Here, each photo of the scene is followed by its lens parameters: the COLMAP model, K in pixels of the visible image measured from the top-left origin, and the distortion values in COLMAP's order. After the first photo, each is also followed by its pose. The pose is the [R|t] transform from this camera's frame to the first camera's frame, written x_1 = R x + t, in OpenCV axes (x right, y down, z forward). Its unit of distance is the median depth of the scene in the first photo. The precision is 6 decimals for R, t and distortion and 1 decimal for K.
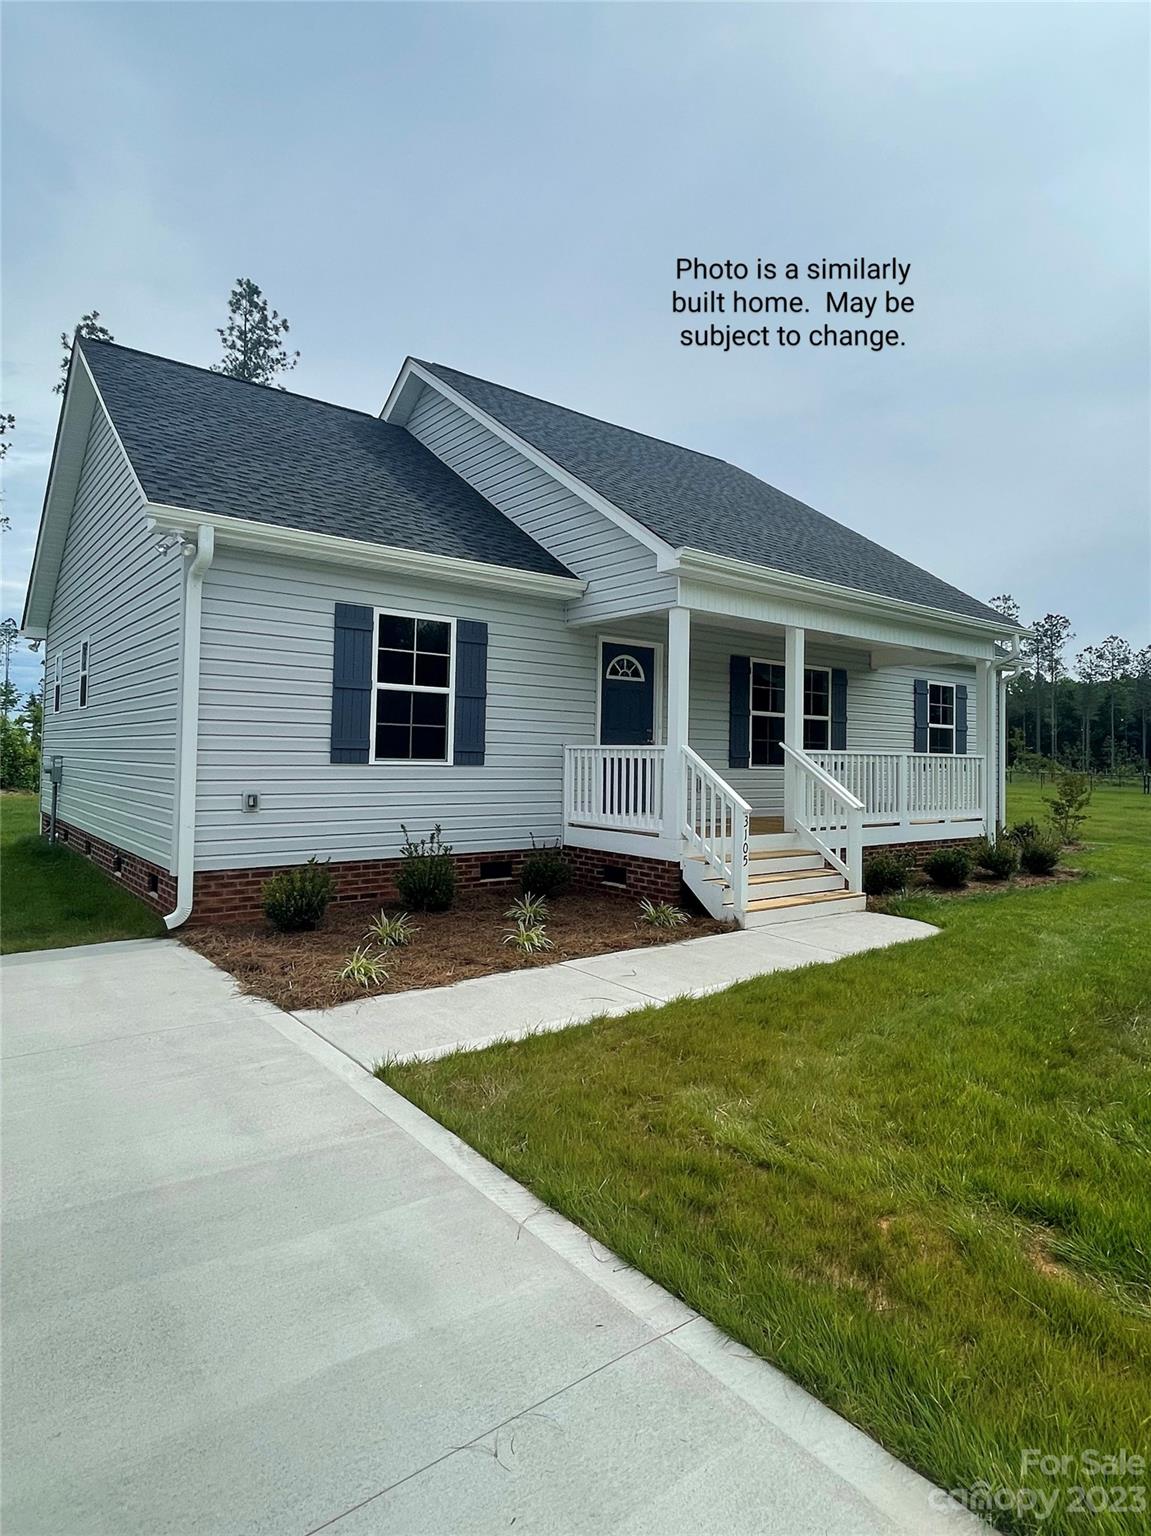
lens RADIAL K [[934.7, 0, 633.7], [0, 934.7, 717.0], [0, 0, 1]] dist [-0.003826, 0.000653]
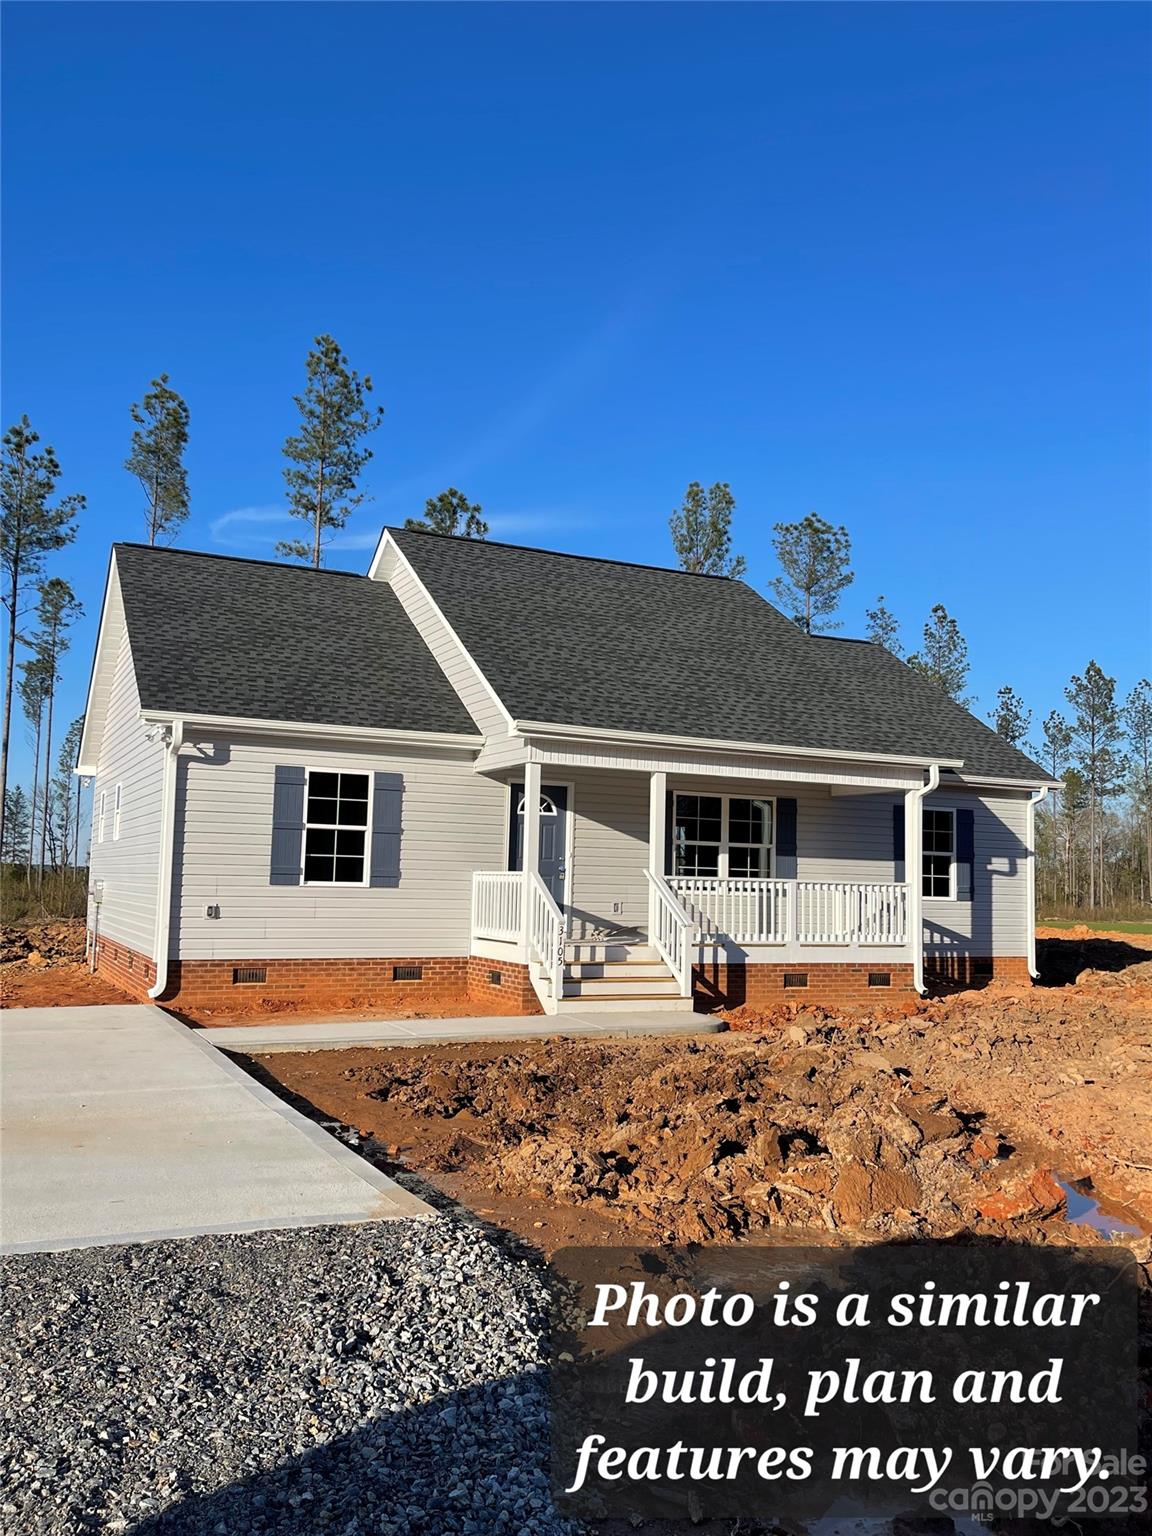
lens RADIAL K [[1274.9, 0, 563.2], [0, 1274.9, 752.4], [0, 0, 1]] dist [0.055412, 0.000190]
pose [[0.973984, -0.019567, -0.225771, 0.463378], [0.004626, 0.997775, -0.066517, -0.014498], [0.226570, 0.063742, 0.971907, -0.646228]]
